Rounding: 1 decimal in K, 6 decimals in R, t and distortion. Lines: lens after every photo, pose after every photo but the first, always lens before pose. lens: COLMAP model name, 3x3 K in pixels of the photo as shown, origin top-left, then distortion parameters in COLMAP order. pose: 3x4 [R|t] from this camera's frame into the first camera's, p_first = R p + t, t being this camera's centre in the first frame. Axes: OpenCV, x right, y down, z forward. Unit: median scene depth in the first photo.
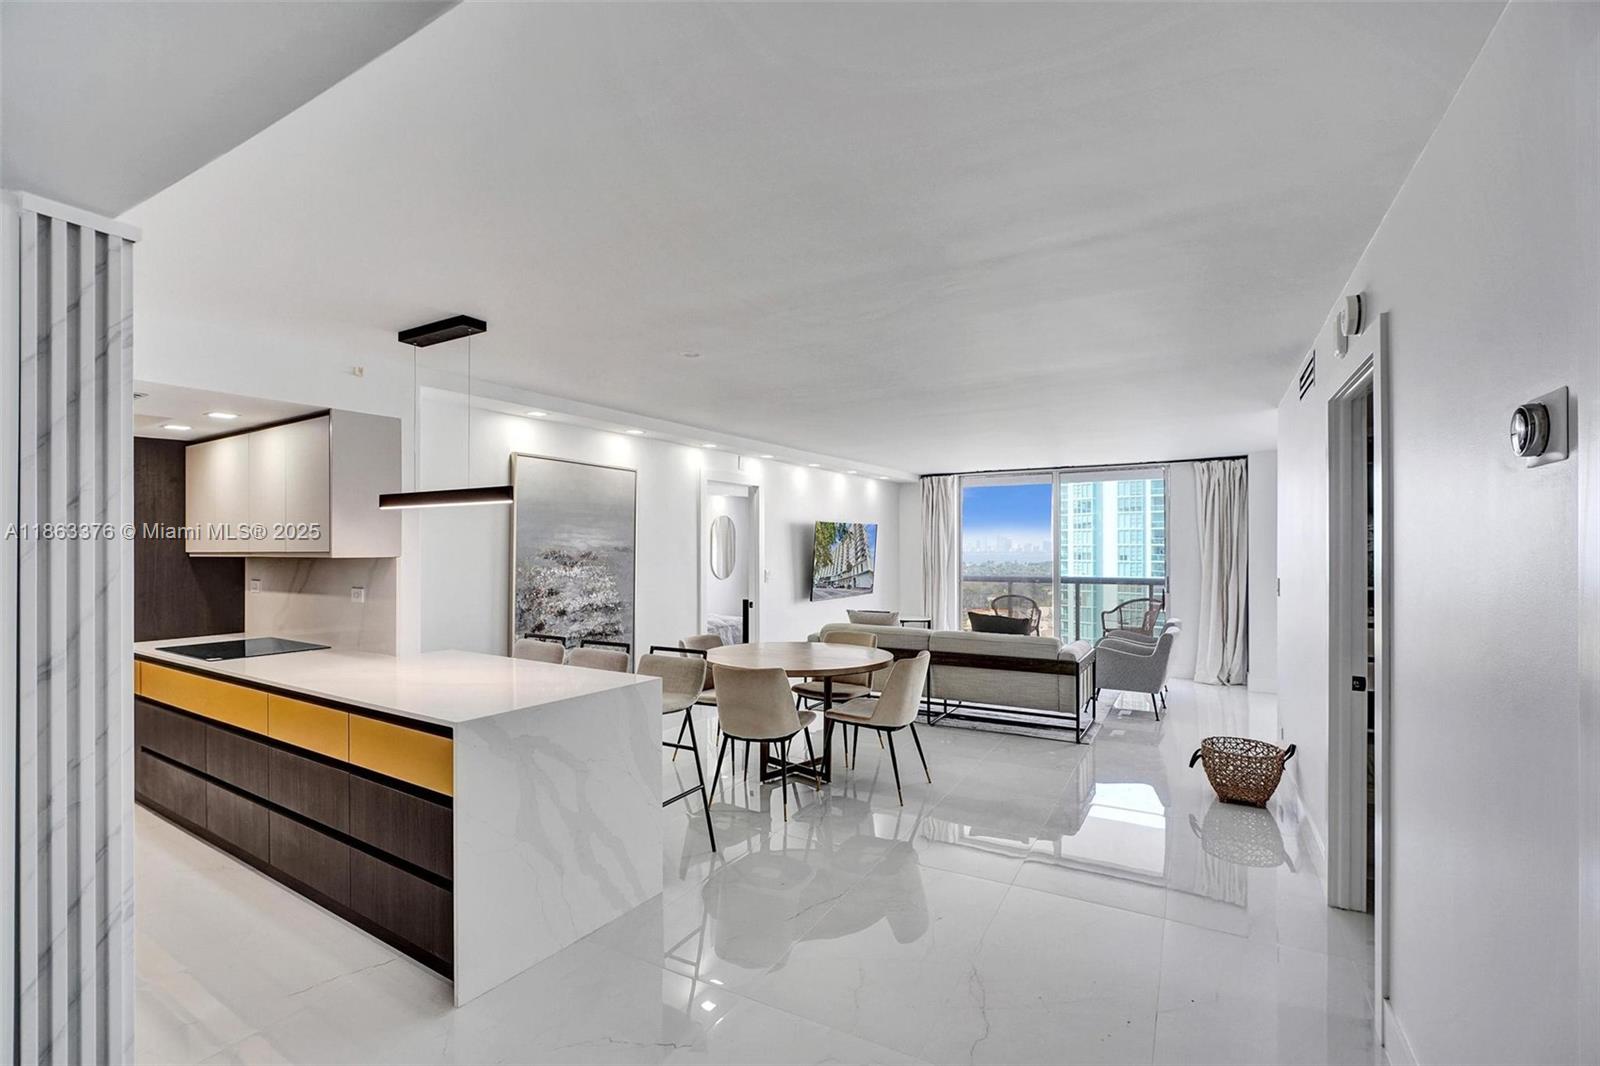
lens RADIAL K [[713.0, 0, 794.5], [0, 713.0, 543.0], [0, 0, 1]] dist [-0.012123, 0.005085]
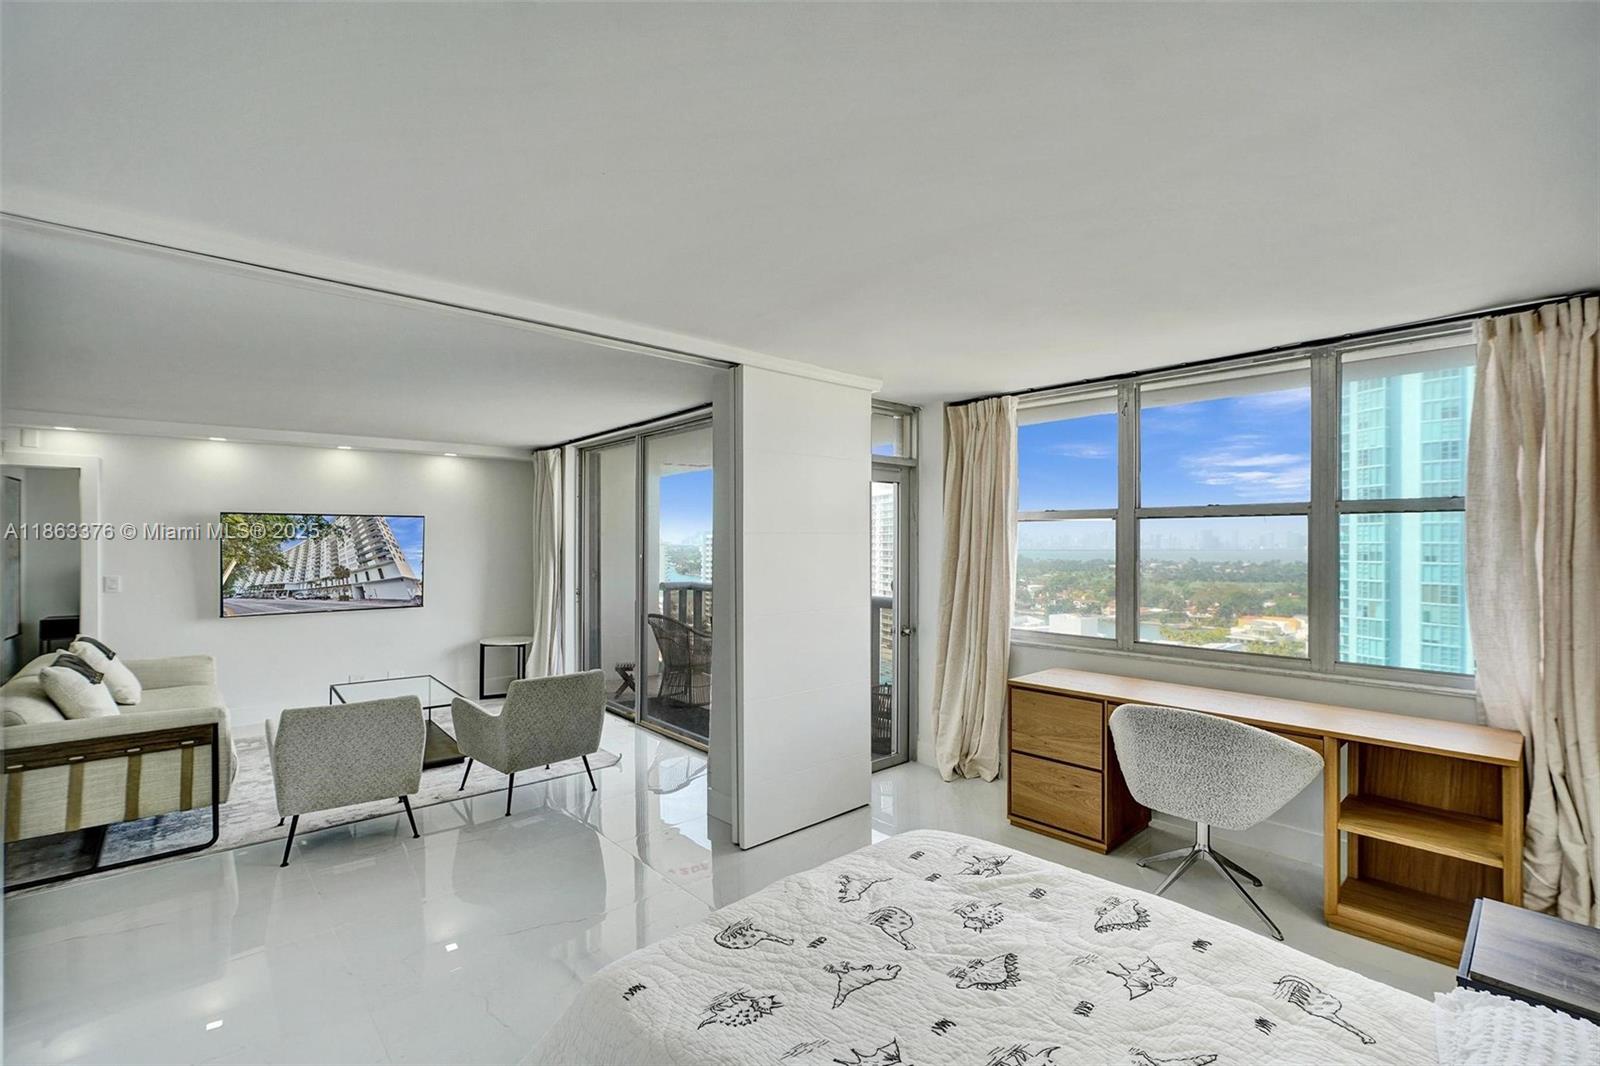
lens RADIAL K [[713.0, 0, 805.3], [0, 713.0, 546.3], [0, 0, 1]] dist [-0.012123, 0.005085]
pose [[0.946727, 0.002819, -0.322024, 1.031639], [0.000352, 0.999952, 0.009787, -0.002379], [0.322037, -0.009378, 0.946681, 0.569552]]
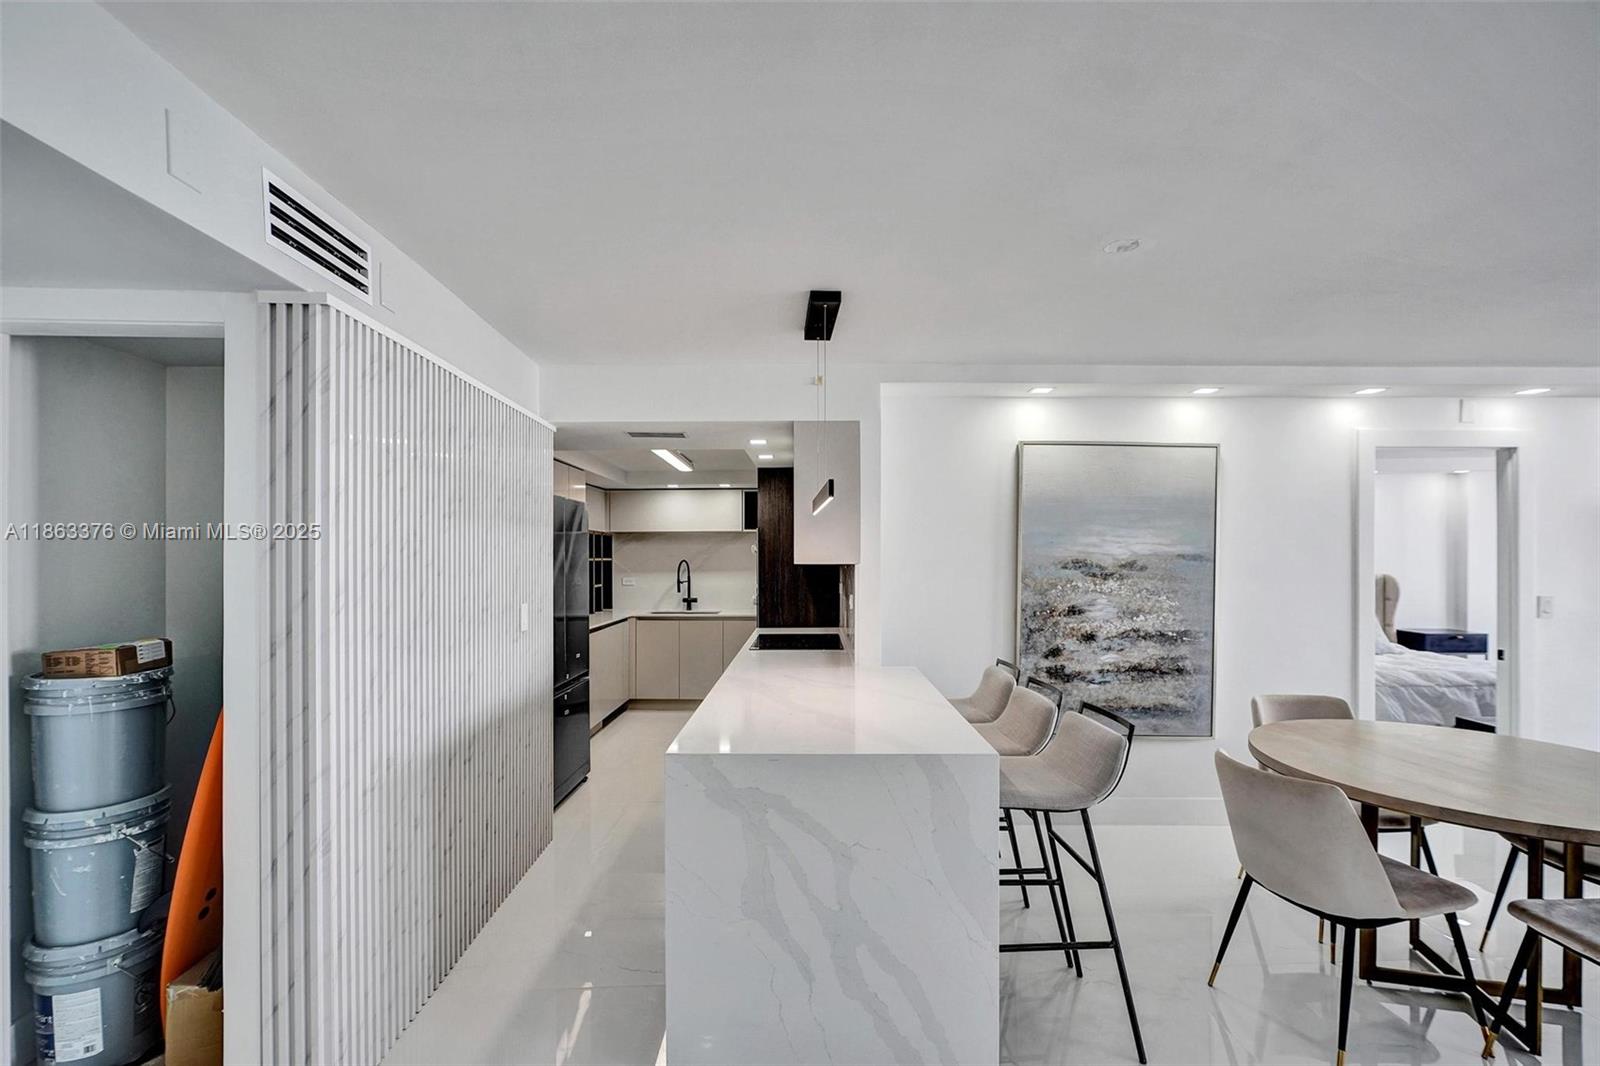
lens RADIAL K [[713.0, 0, 801.8], [0, 713.0, 554.9], [0, 0, 1]] dist [-0.012123, 0.005085]
pose [[0.537793, 0.003344, -0.843070, 0.127945], [0.002194, 0.999983, 0.005366, 0.001537], [0.843074, -0.004736, 0.537777, 0.239729]]
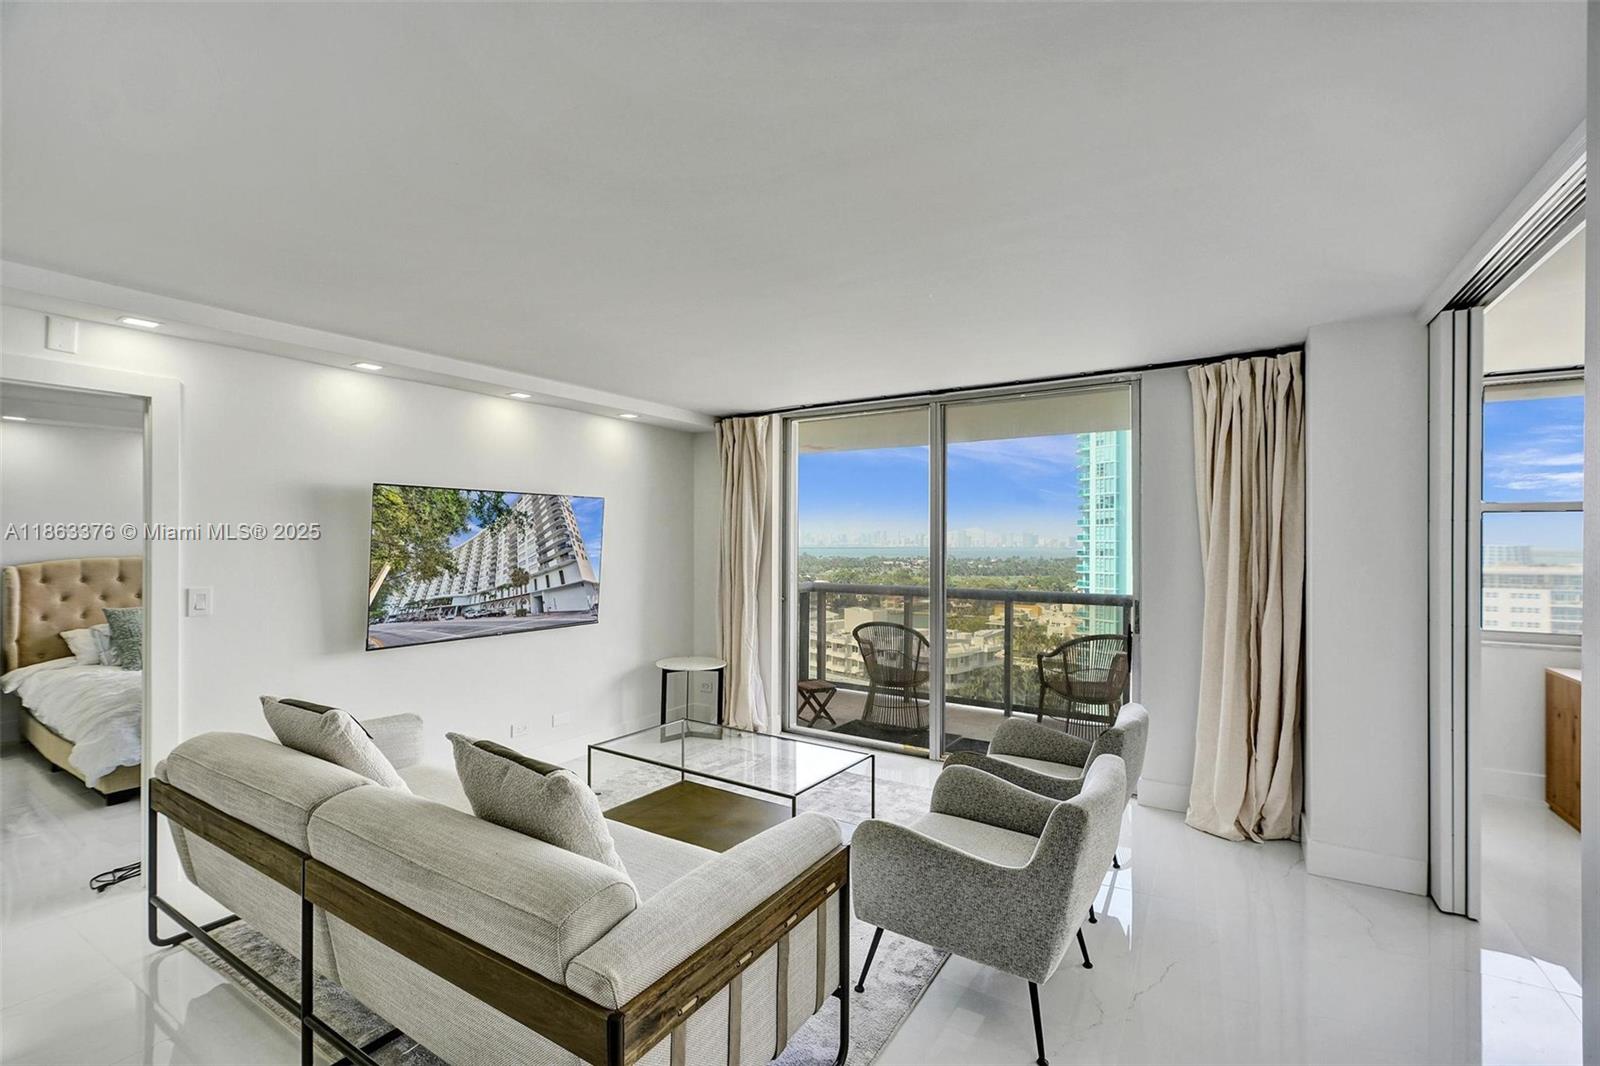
lens RADIAL K [[713.0, 0, 794.6], [0, 713.0, 538.3], [0, 0, 1]] dist [-0.012123, 0.005085]
pose [[0.999372, 0.002933, -0.035320, 0.386354], [-0.002877, 0.999995, 0.001638, 0.003463], [0.035325, -0.001536, 0.999375, 0.629394]]
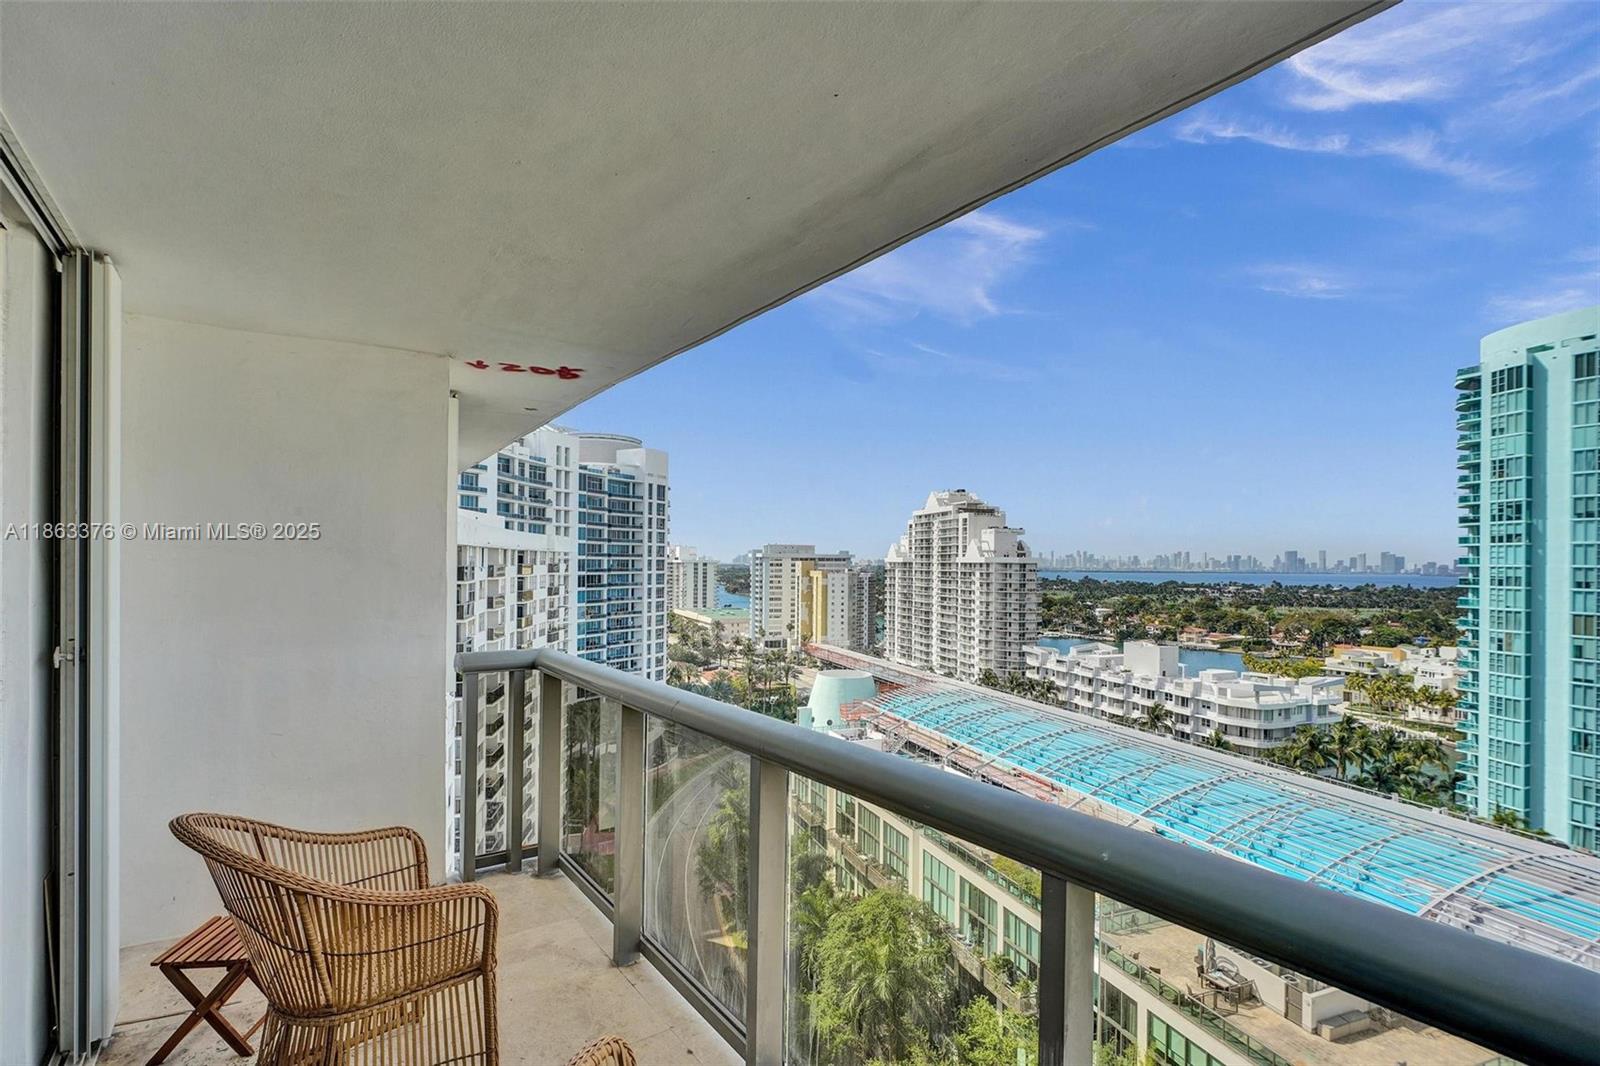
lens RADIAL K [[713.0, 0, 800.1], [0, 713.0, 535.8], [0, 0, 1]] dist [-0.012123, 0.005085]
pose [[0.916049, -0.007656, -0.400994, 0.796966], [-0.005571, 0.999478, -0.031810, 0.004393], [0.401028, 0.031373, 0.915528, 1.371571]]
